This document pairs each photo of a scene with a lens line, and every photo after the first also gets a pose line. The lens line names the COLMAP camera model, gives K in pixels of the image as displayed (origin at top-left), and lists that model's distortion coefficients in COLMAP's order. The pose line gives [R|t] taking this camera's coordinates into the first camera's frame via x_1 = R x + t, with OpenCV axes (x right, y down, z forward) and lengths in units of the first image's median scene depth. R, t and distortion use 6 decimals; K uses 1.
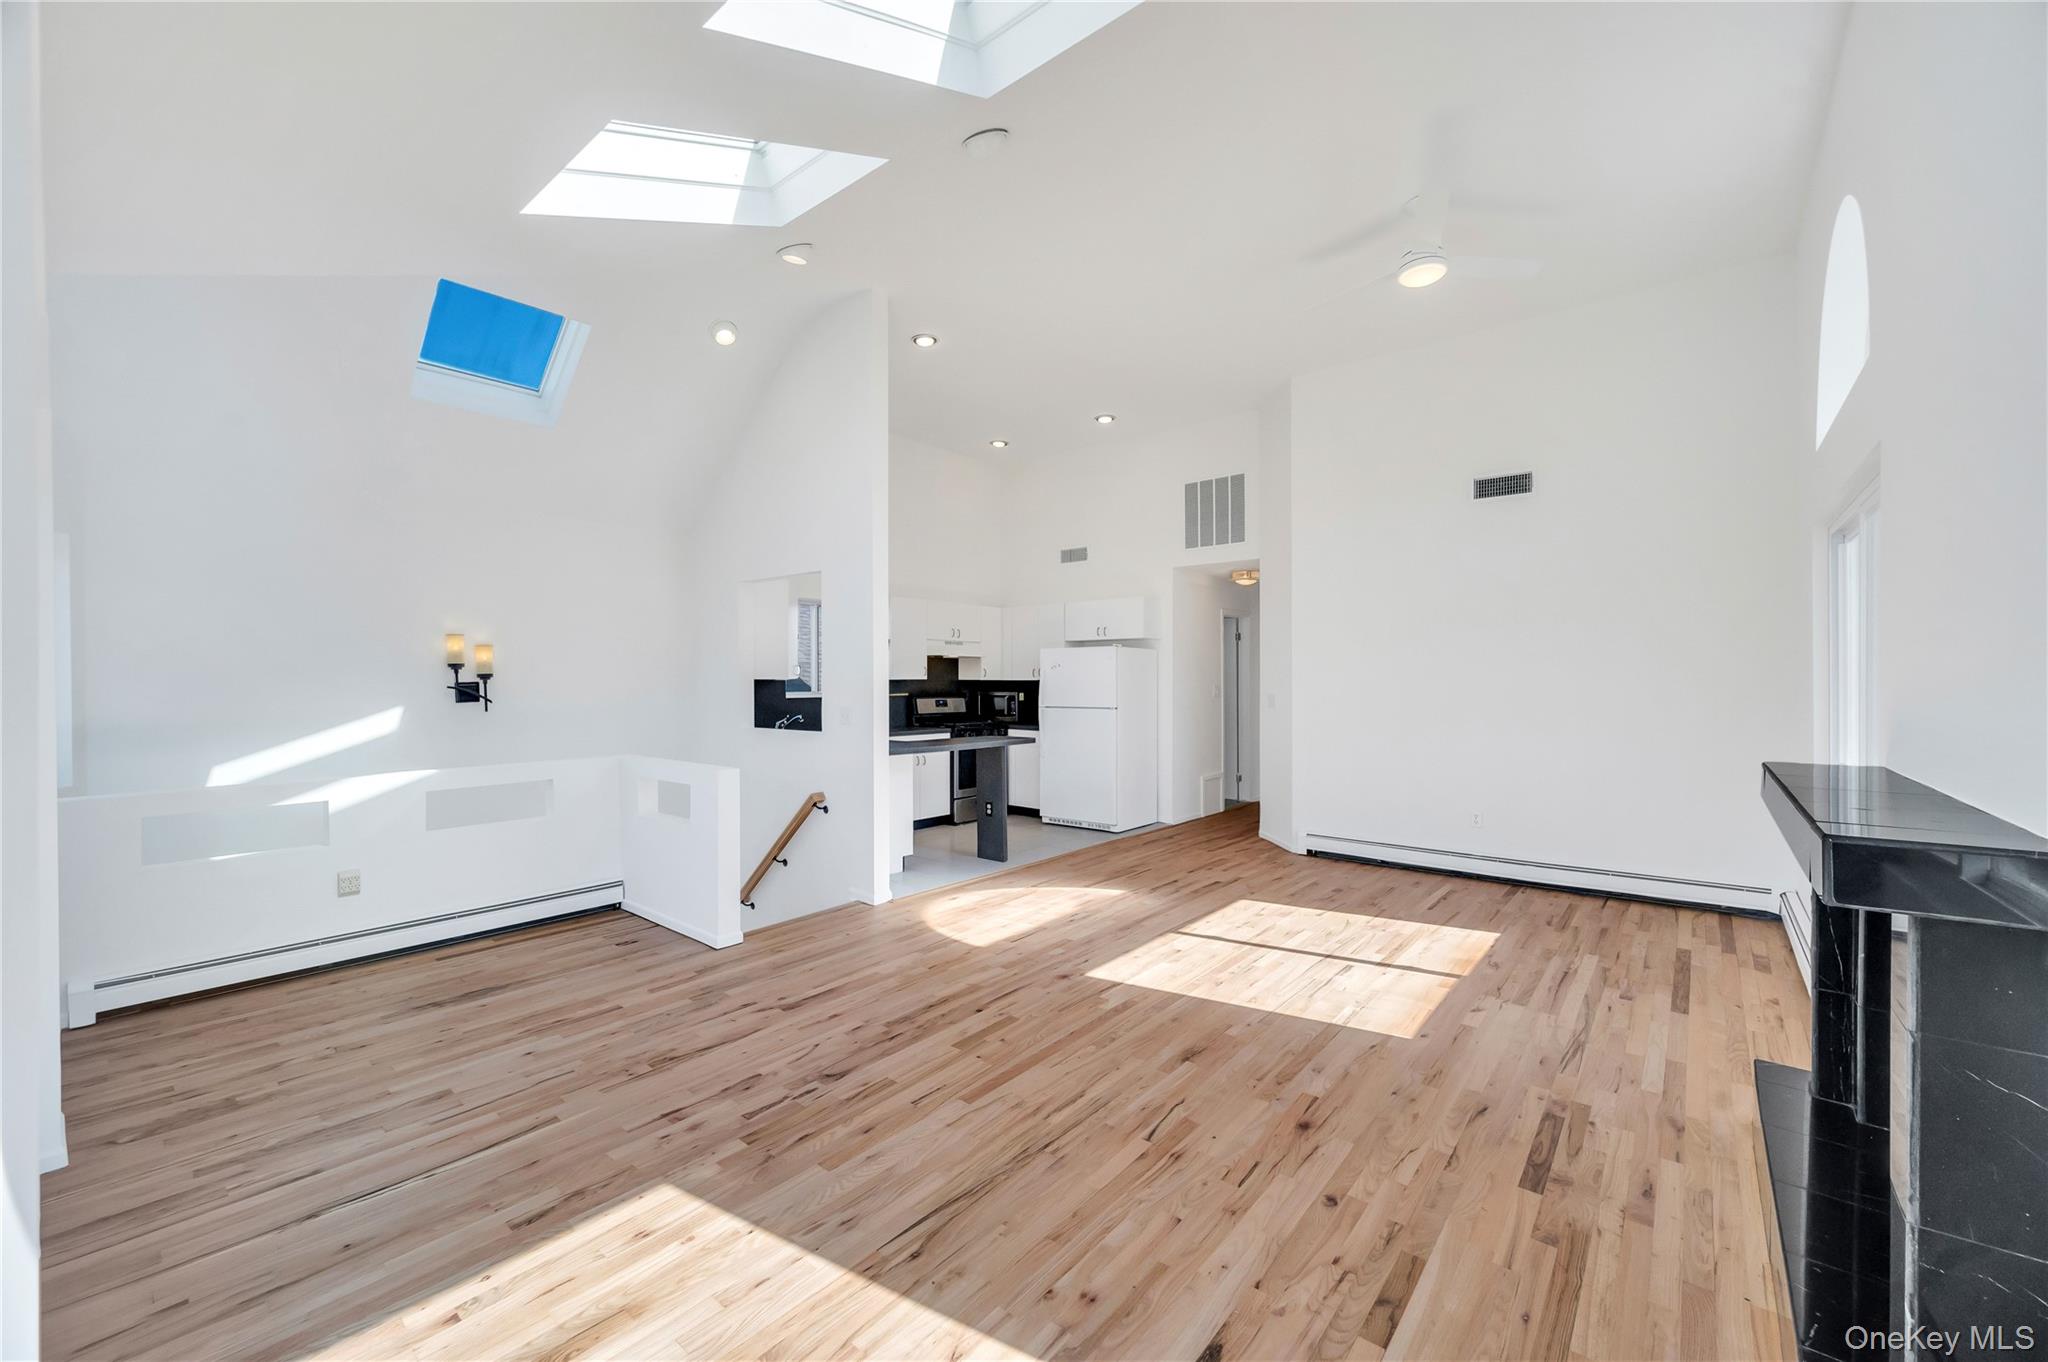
lens RADIAL K [[807.8, 0, 1027.4], [0, 807.8, 678.4], [0, 0, 1]] dist [0.000384, -0.000019]
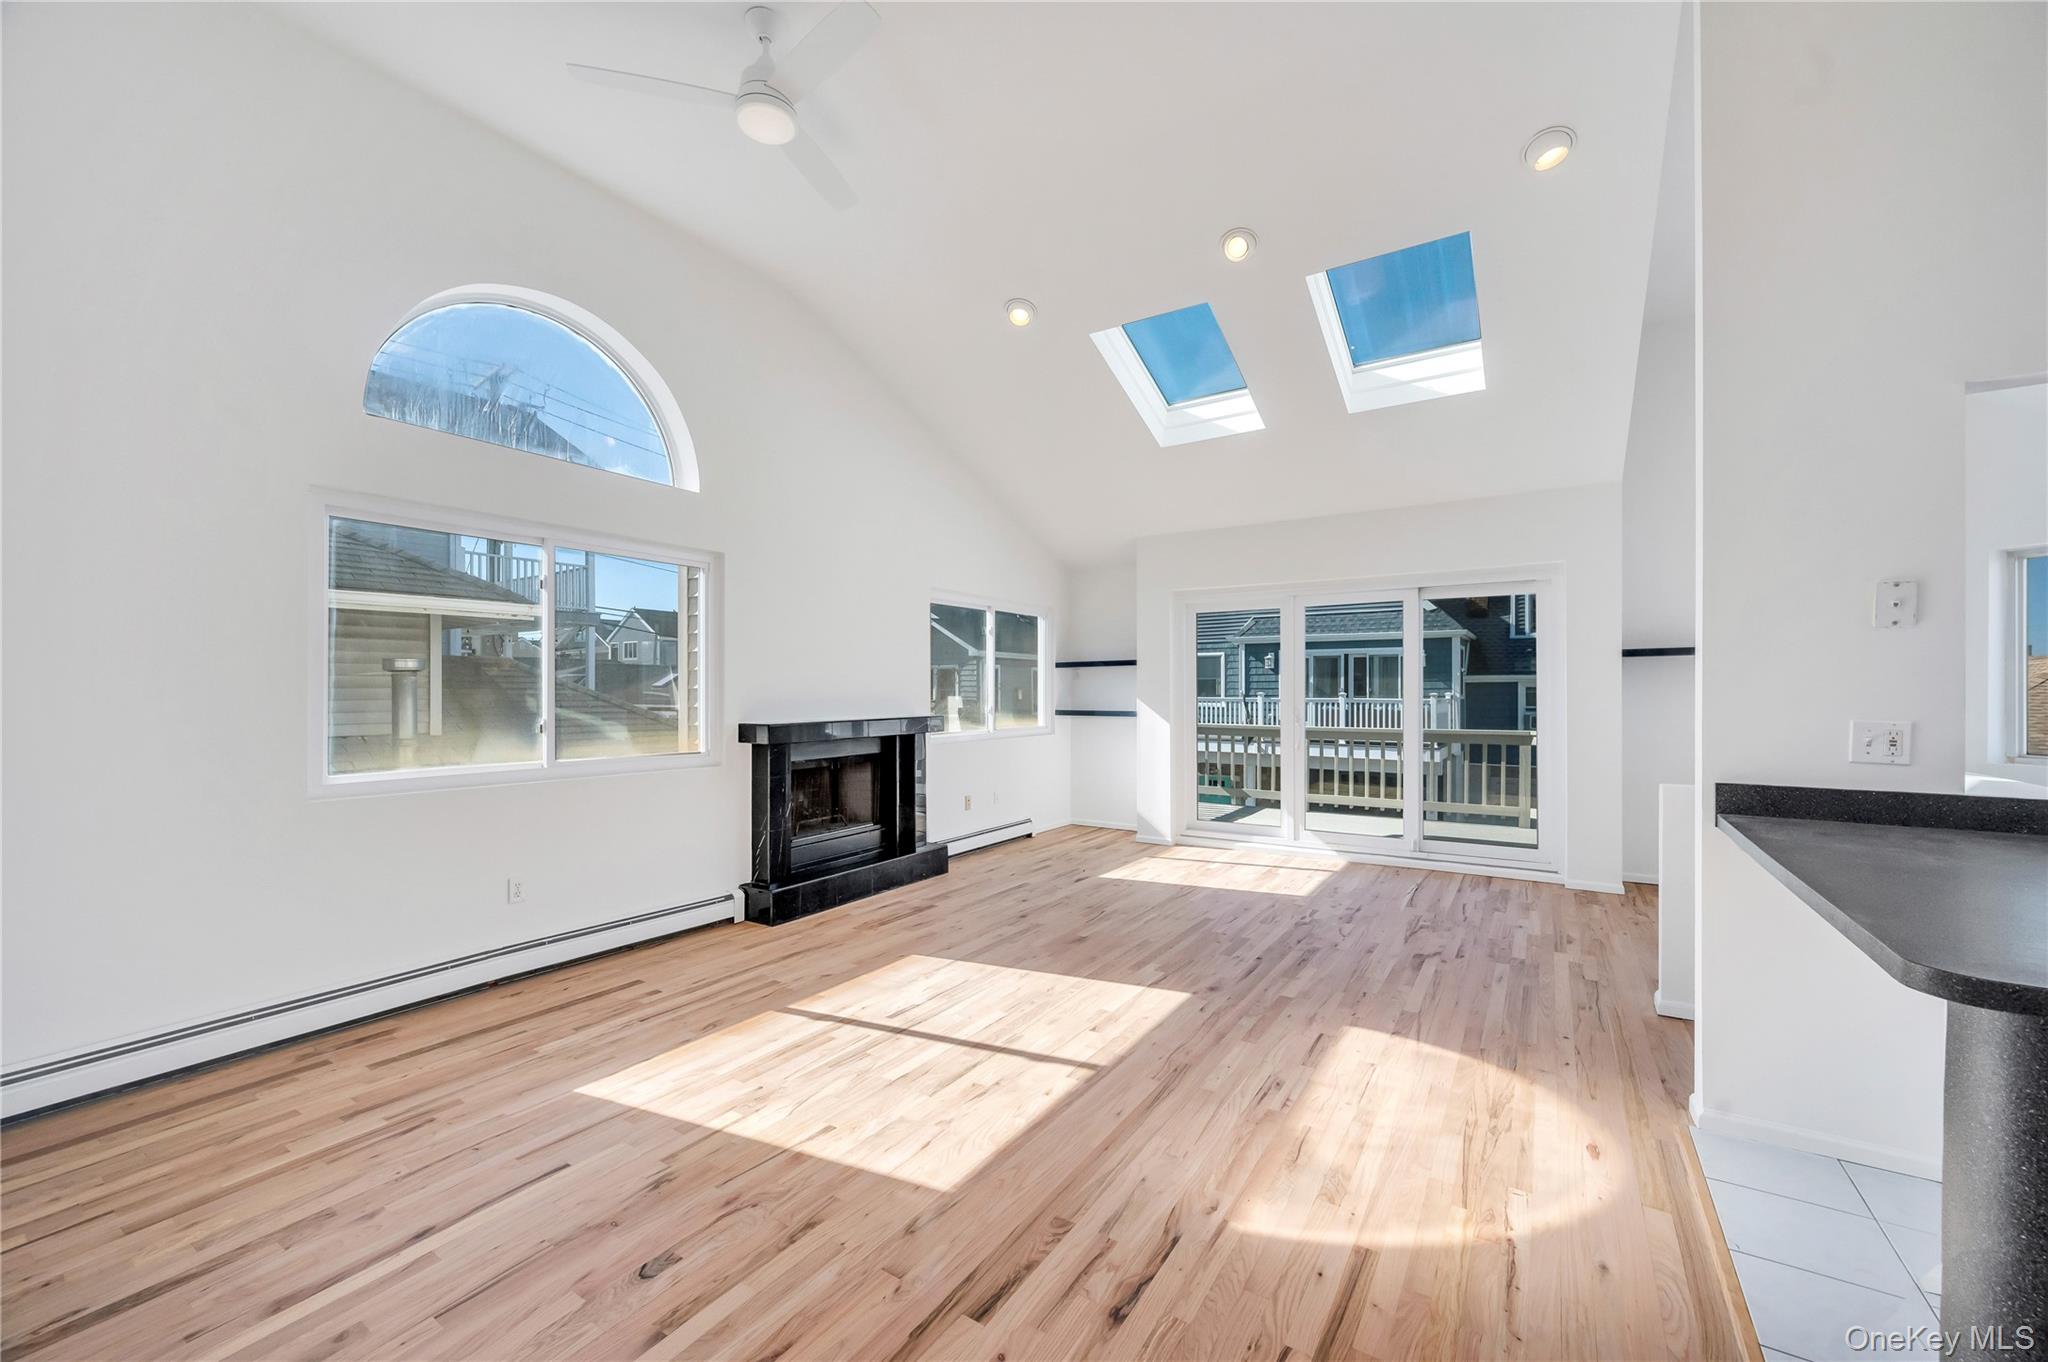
lens RADIAL K [[807.8, 0, 1019.7], [0, 807.8, 688.9], [0, 0, 1]] dist [0.000384, -0.000019]
pose [[-0.993899, 0.006128, -0.110126, 0.410165], [0.006299, 0.999979, -0.001207, 0.021306], [0.110116, -0.001893, -0.993917, 2.124628]]
